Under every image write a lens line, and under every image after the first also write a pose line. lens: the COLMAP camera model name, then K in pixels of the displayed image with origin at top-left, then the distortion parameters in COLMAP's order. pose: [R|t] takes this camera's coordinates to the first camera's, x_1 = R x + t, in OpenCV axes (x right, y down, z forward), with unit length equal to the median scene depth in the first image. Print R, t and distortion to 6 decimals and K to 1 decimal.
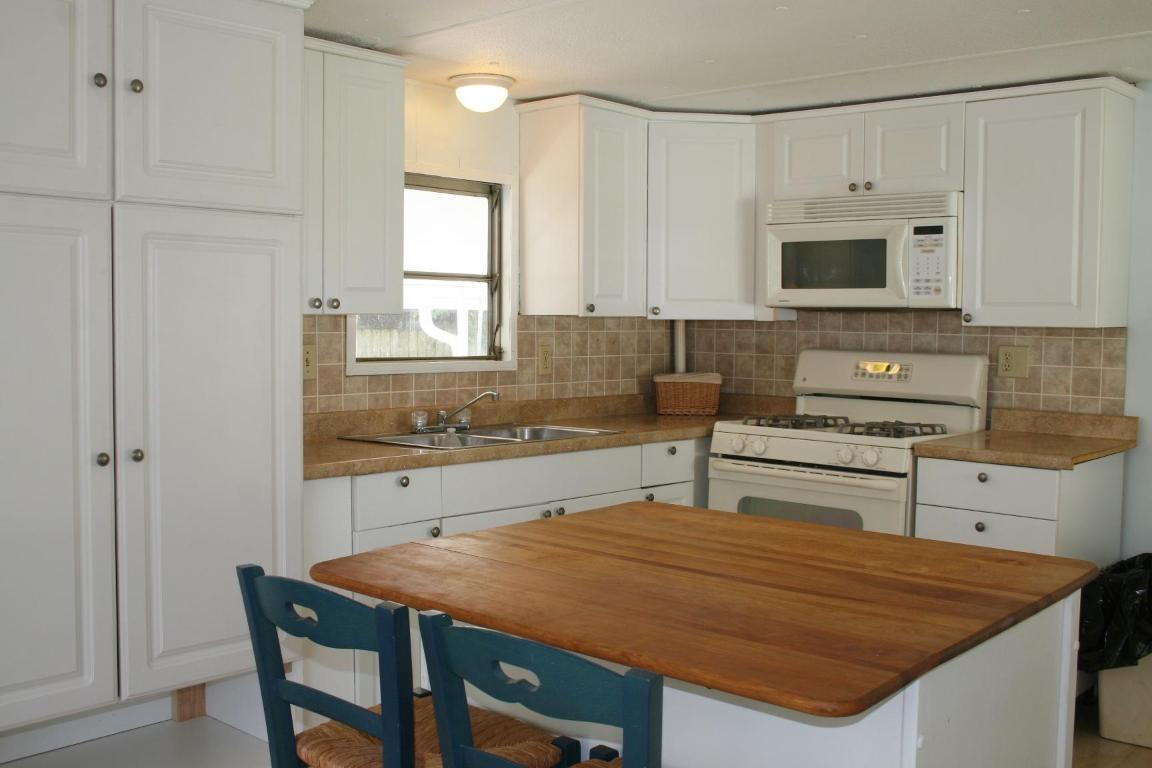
lens RADIAL K [[1192.2, 0, 571.5], [0, 1192.2, 388.3], [0, 0, 1]] dist [-0.081169, 0.000000]
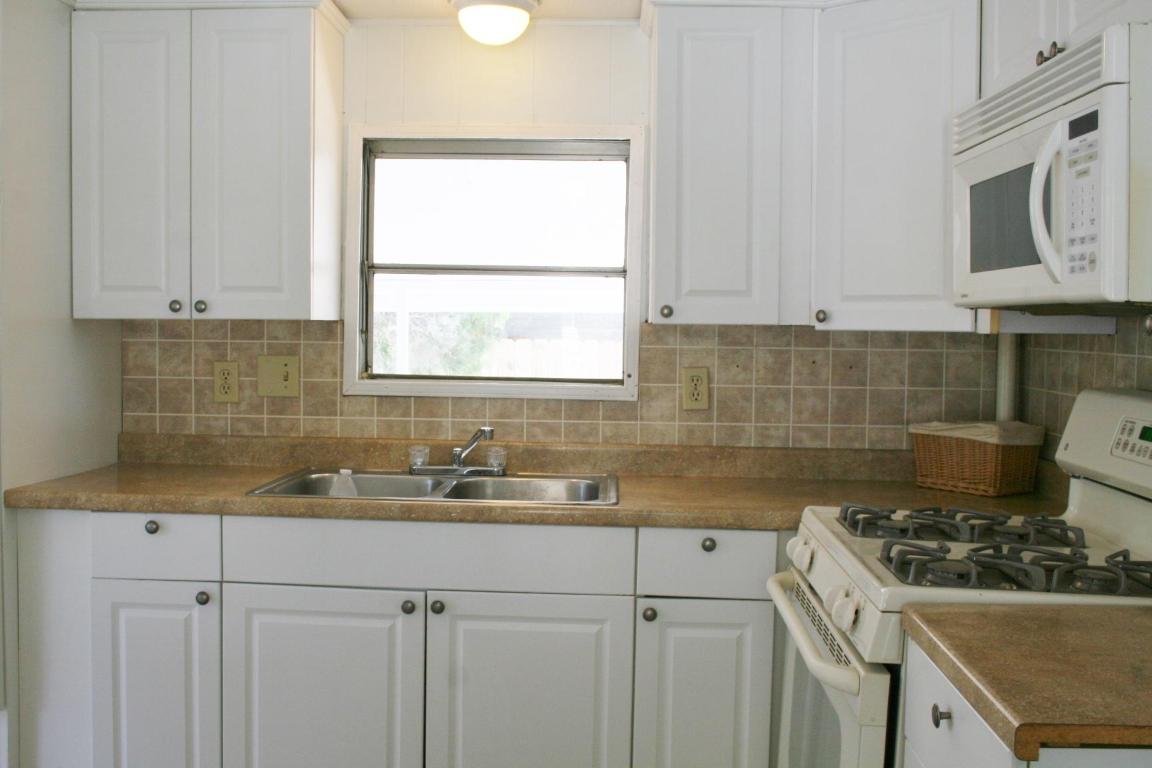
lens RADIAL K [[1192.2, 0, 580.2], [0, 1192.2, 404.8], [0, 0, 1]] dist [-0.081169, 0.000000]
pose [[0.630672, 0.051417, -0.774344, 0.474614], [-0.052647, 0.998339, 0.023411, -0.027208], [0.774262, 0.026002, 0.632331, 0.523993]]
